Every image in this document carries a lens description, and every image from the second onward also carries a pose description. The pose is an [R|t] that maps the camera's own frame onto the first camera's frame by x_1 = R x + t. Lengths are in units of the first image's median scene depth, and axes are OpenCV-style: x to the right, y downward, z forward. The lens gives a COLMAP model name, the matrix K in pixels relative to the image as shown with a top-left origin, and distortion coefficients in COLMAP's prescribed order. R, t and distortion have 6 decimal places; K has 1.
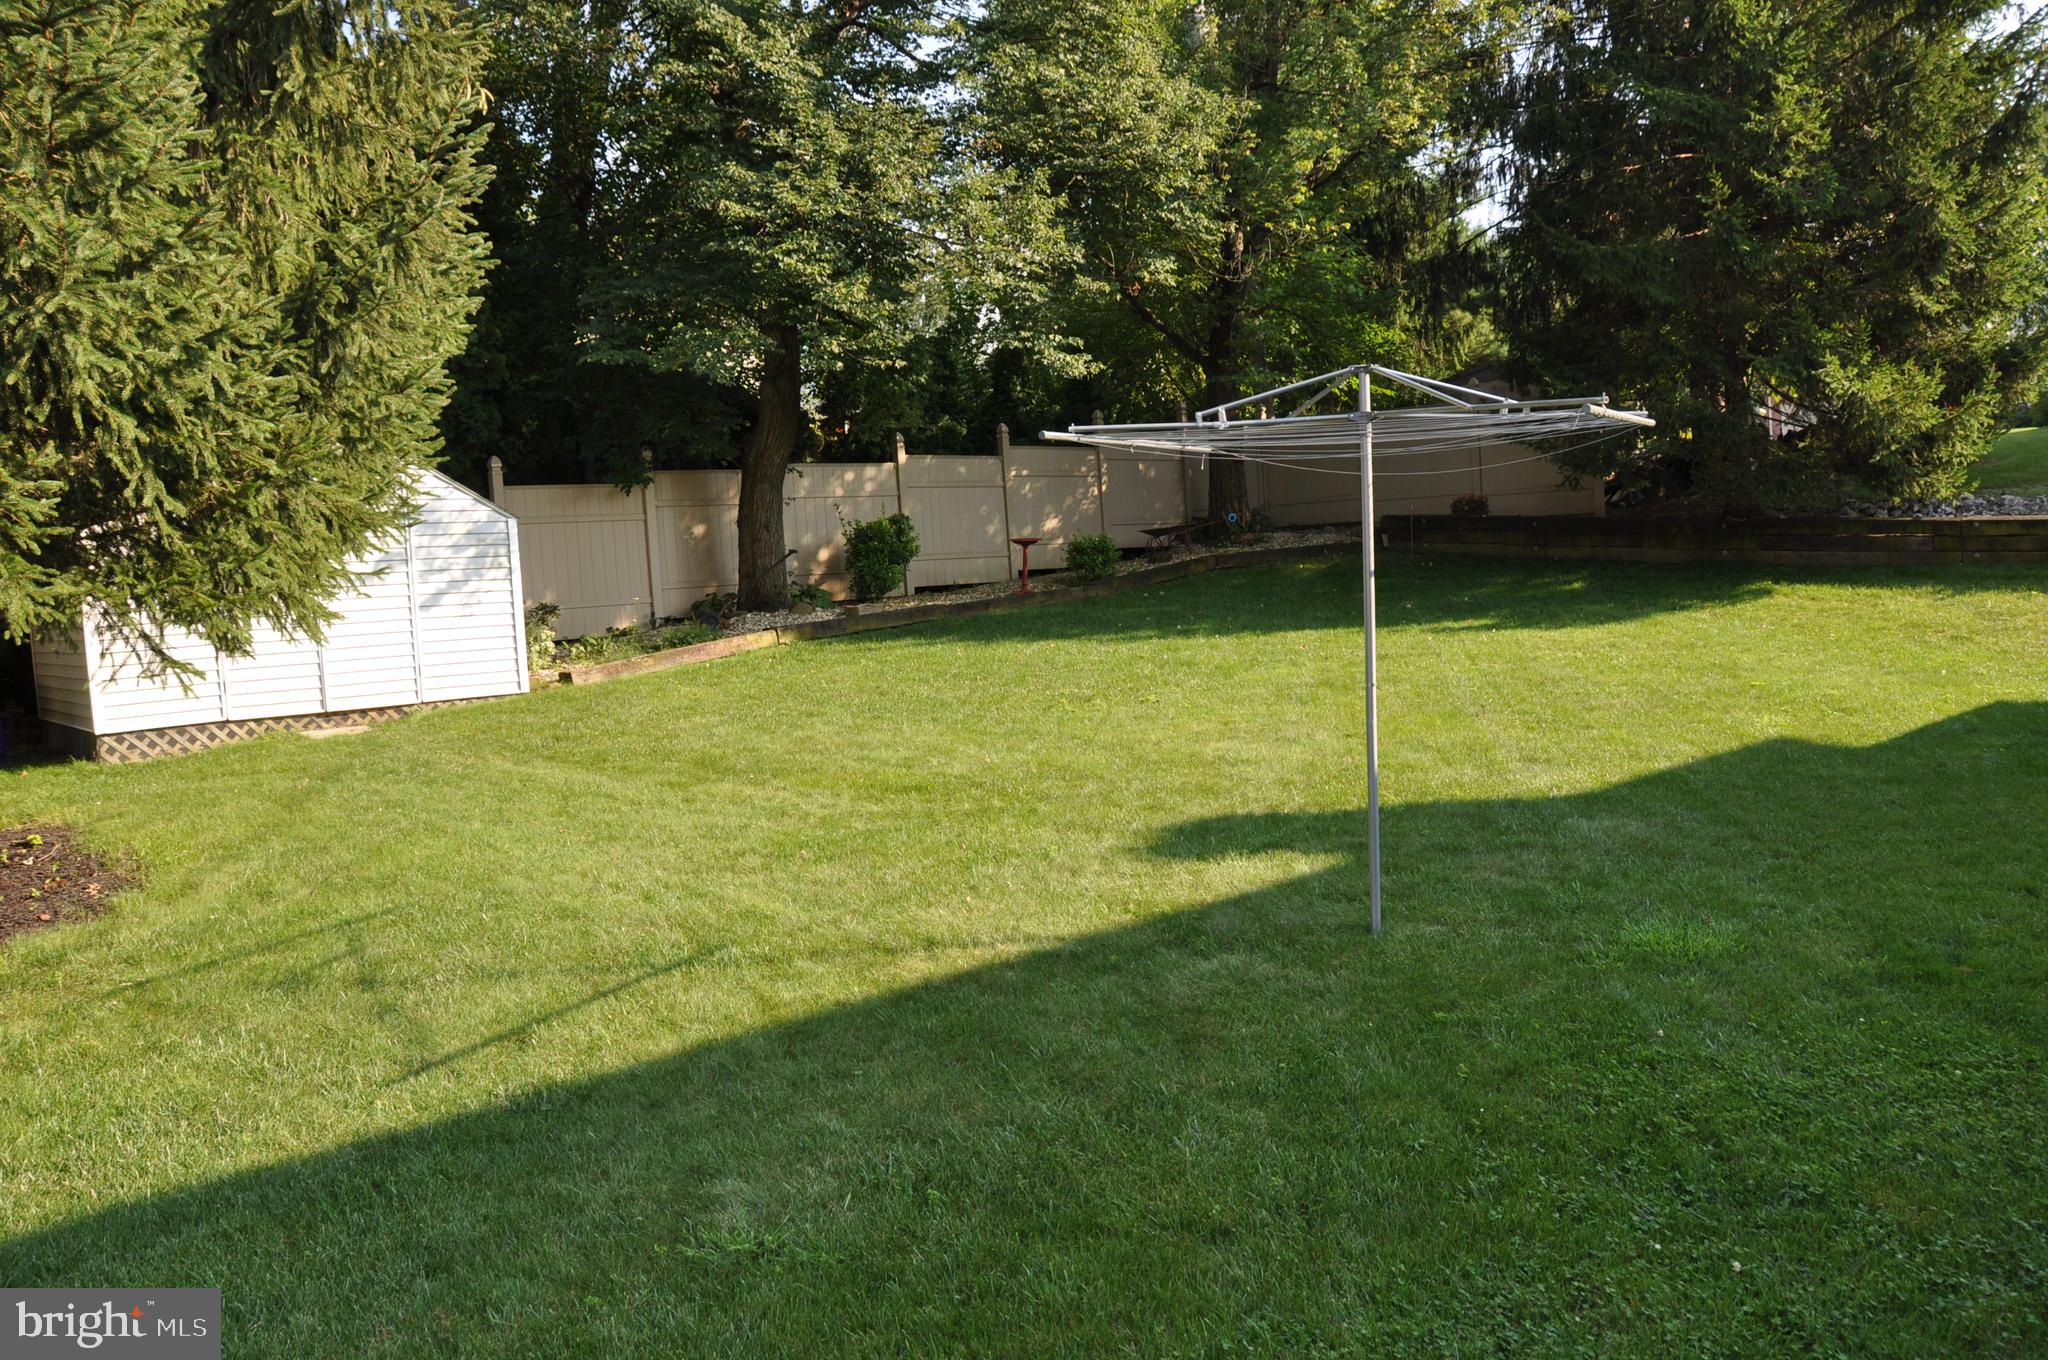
lens RADIAL K [[1587.7, 0, 1038.0], [0, 1587.7, 675.9], [0, 0, 1]] dist [-0.155943, 0.105120]
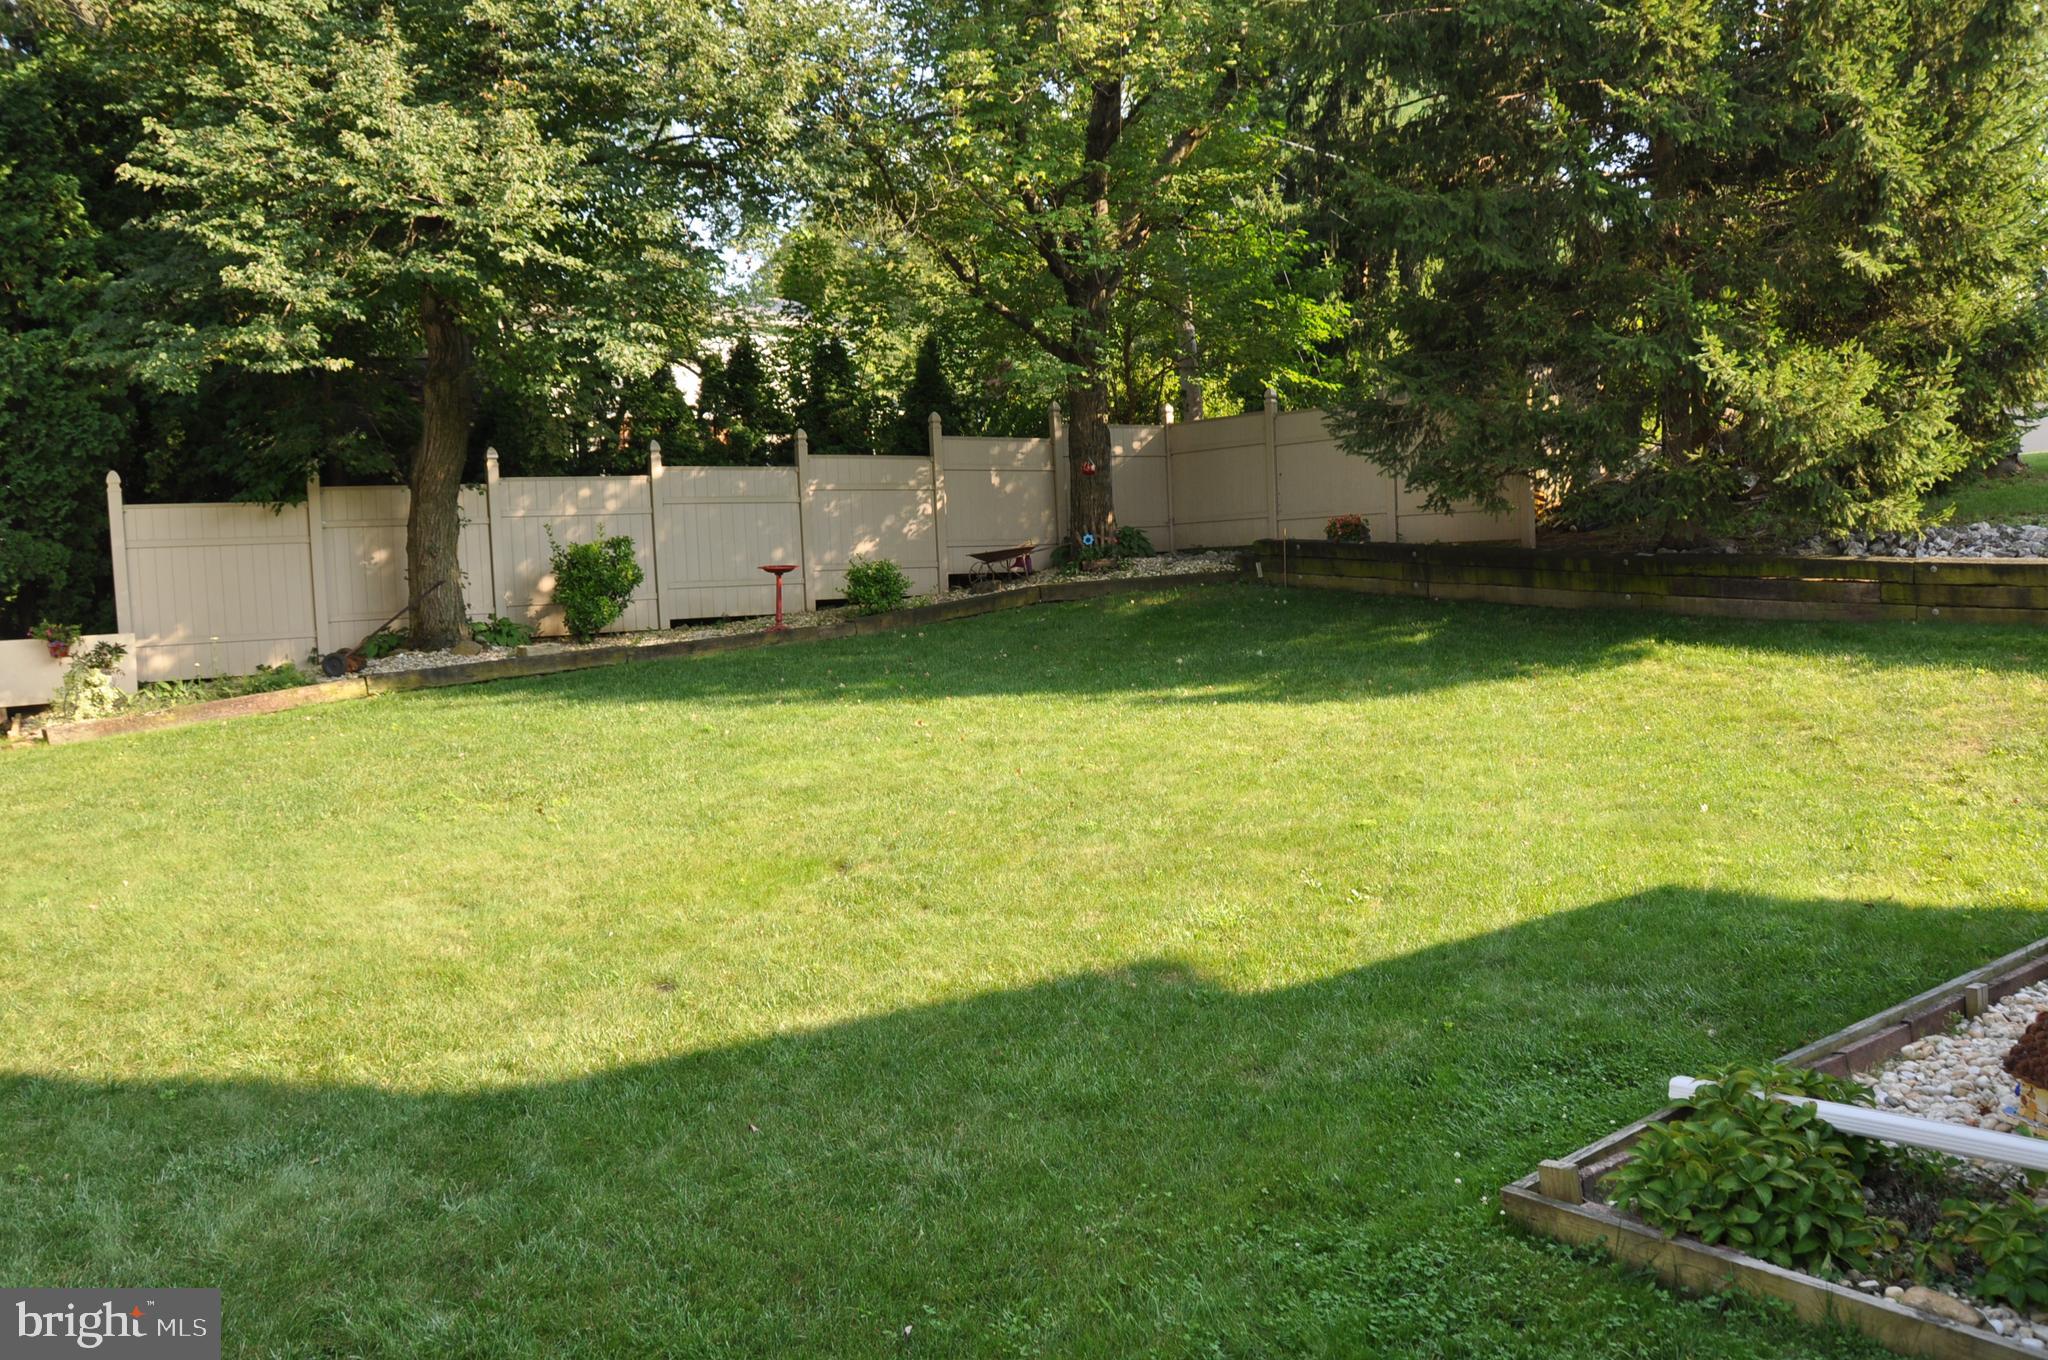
lens RADIAL K [[1587.7, 0, 1014.5], [0, 1587.7, 684.1], [0, 0, 1]] dist [-0.155943, 0.105120]
pose [[0.989427, 0.024849, -0.142889, 0.265116], [-0.024123, 0.999686, 0.006811, -0.035881], [0.143014, -0.003292, 0.989715, 0.201787]]
